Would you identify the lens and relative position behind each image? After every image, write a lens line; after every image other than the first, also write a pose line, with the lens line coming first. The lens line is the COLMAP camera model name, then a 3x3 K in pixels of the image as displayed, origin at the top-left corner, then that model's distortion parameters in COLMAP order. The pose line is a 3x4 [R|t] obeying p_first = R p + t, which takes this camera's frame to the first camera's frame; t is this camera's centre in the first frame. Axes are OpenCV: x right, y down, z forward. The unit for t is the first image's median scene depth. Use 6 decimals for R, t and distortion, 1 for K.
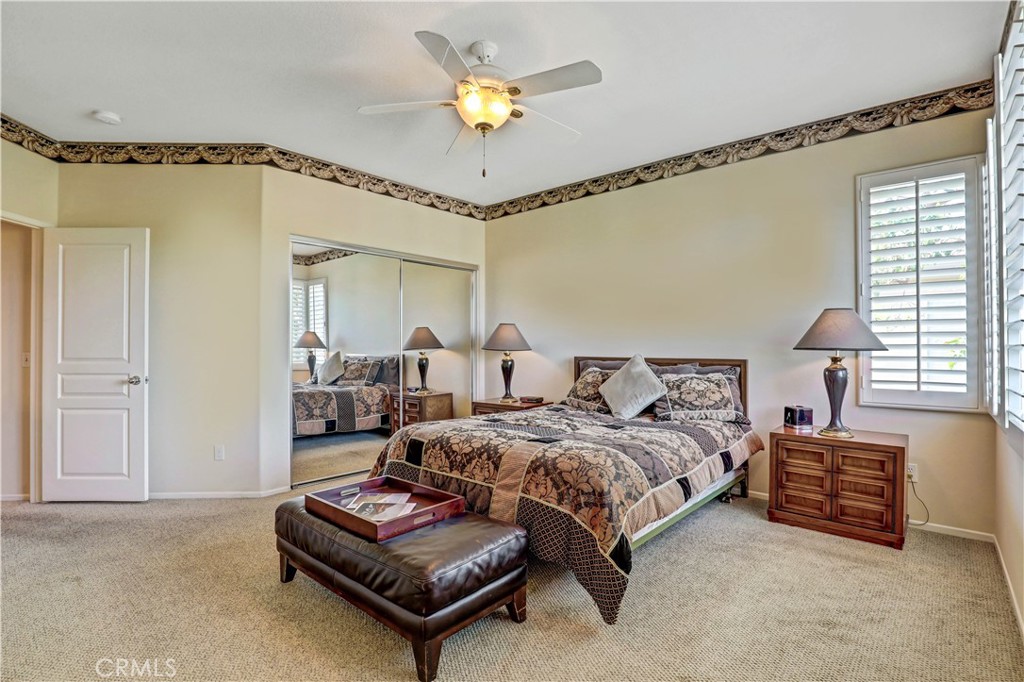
lens RADIAL K [[478.8, 0, 532.8], [0, 478.8, 343.0], [0, 0, 1]] dist [-0.029119, 0.003390]
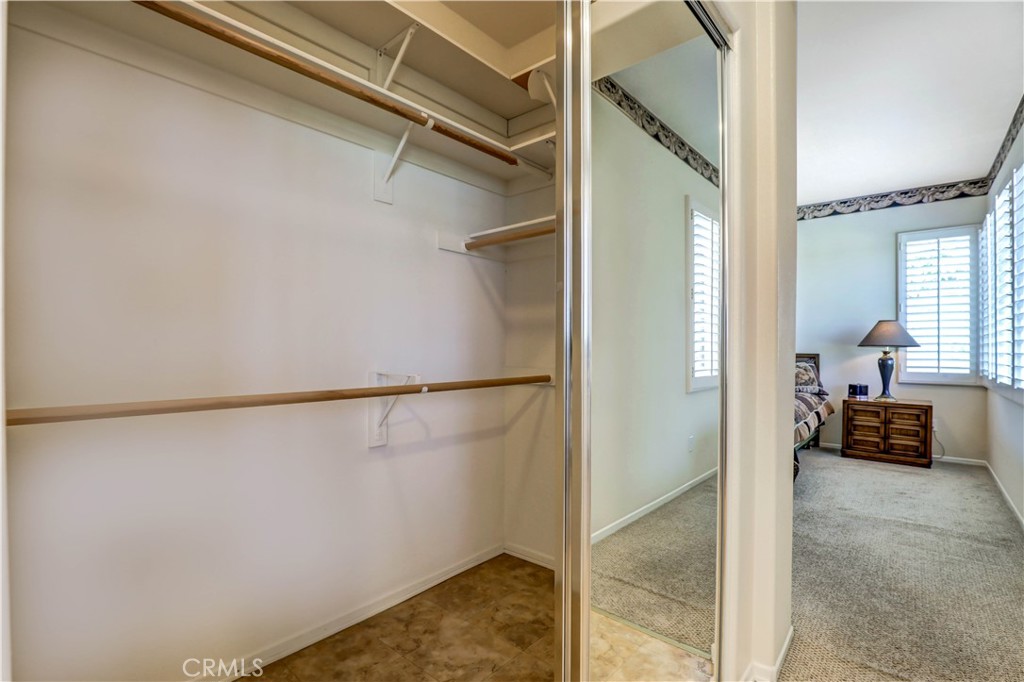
lens RADIAL K [[478.8, 0, 516.5], [0, 478.8, 347.6], [0, 0, 1]] dist [-0.029119, 0.003390]
pose [[0.999993, -0.001751, 0.003319, -0.596961], [0.001722, 0.999962, 0.008597, 0.002433], [-0.003334, -0.008591, 0.999958, -0.564194]]
